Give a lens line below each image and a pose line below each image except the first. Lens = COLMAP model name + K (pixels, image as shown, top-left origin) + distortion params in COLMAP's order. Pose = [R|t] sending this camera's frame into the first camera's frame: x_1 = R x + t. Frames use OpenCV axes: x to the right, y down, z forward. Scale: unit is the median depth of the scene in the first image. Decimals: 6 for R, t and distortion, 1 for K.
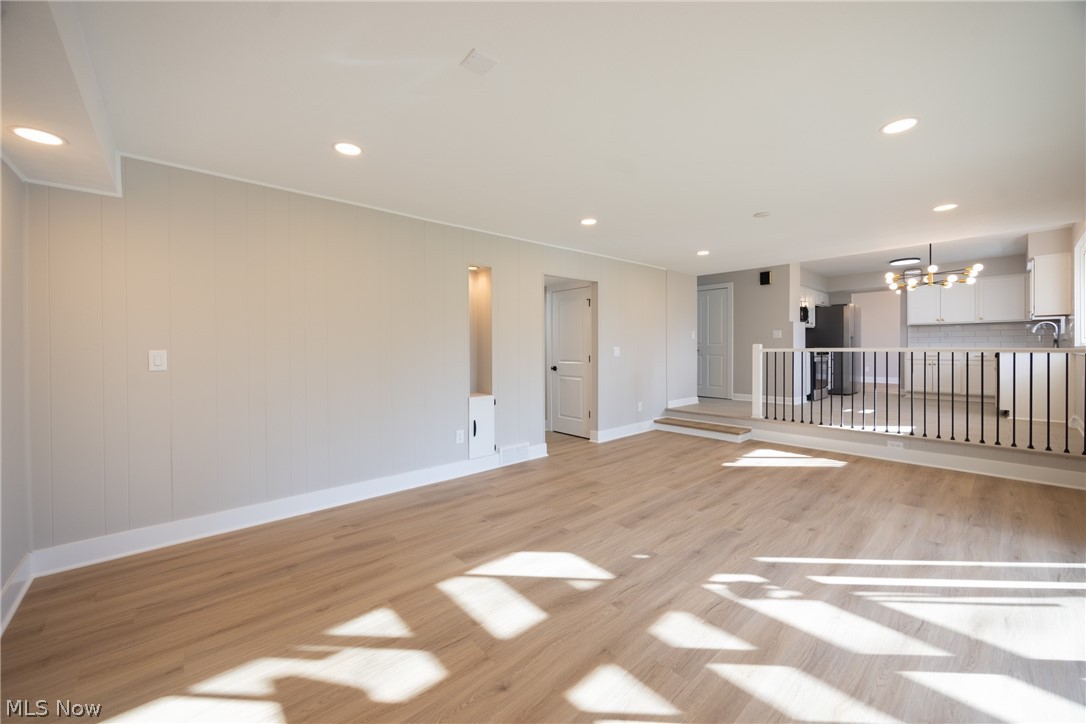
lens RADIAL K [[420.9, 0, 558.2], [0, 420.9, 360.4], [0, 0, 1]] dist [-0.001551, -0.000208]
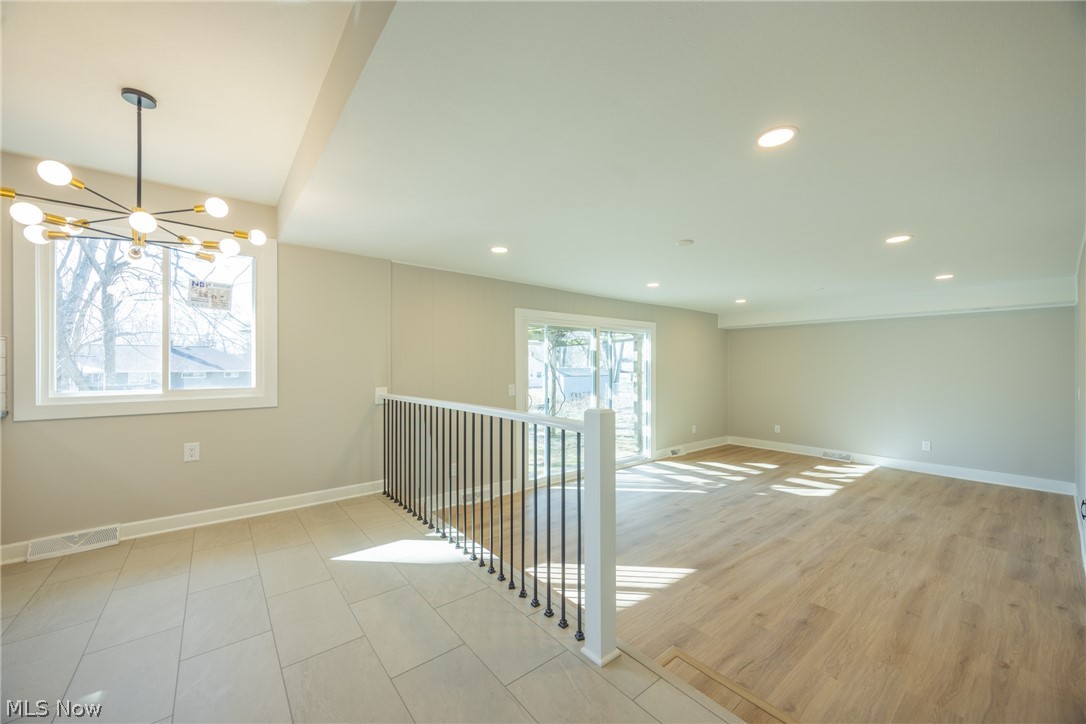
lens RADIAL K [[410.9, 0, 549.9], [0, 410.9, 365.5], [0, 0, 1]] dist [-0.001532, 0.000094]
pose [[-0.997411, 0.006196, 0.071640, 0.918619], [0.007885, 0.999697, 0.023327, -0.150362], [-0.071473, 0.023832, -0.997158, 2.440828]]
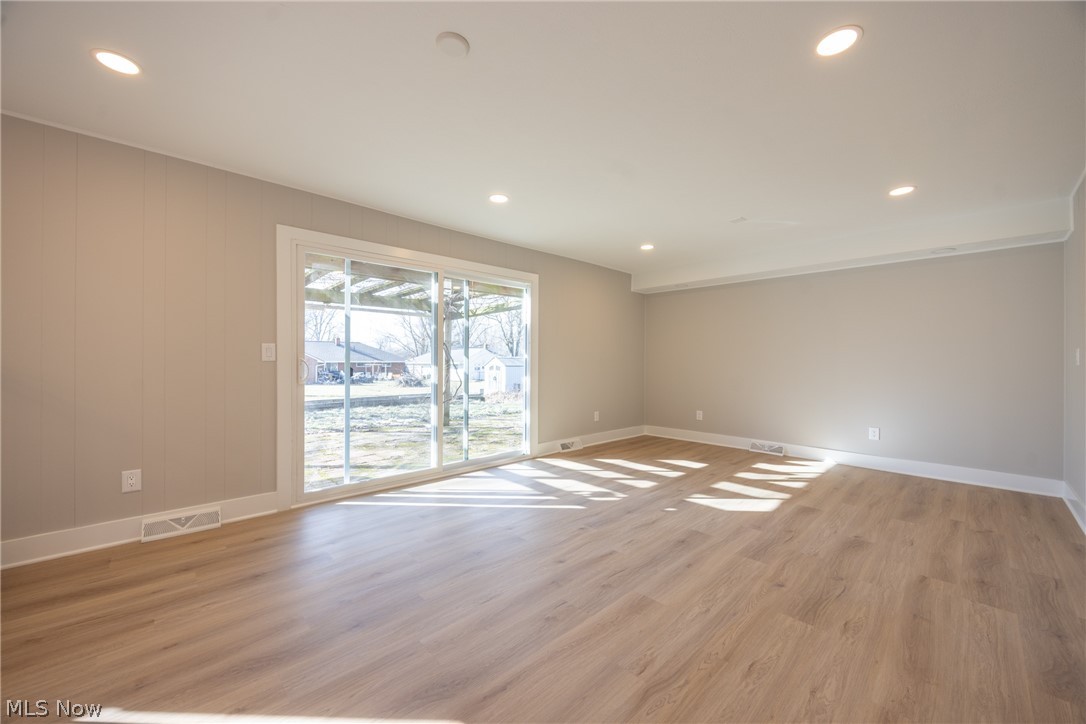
lens RADIAL K [[412.2, 0, 547.1], [0, 412.2, 362.6], [0, 0, 1]] dist [-0.001106, -0.000181]
pose [[-0.999946, 0.003144, -0.009902, 0.500425], [0.002854, 0.999572, 0.029132, -0.019592], [0.009989, 0.029102, -0.999527, 1.882308]]
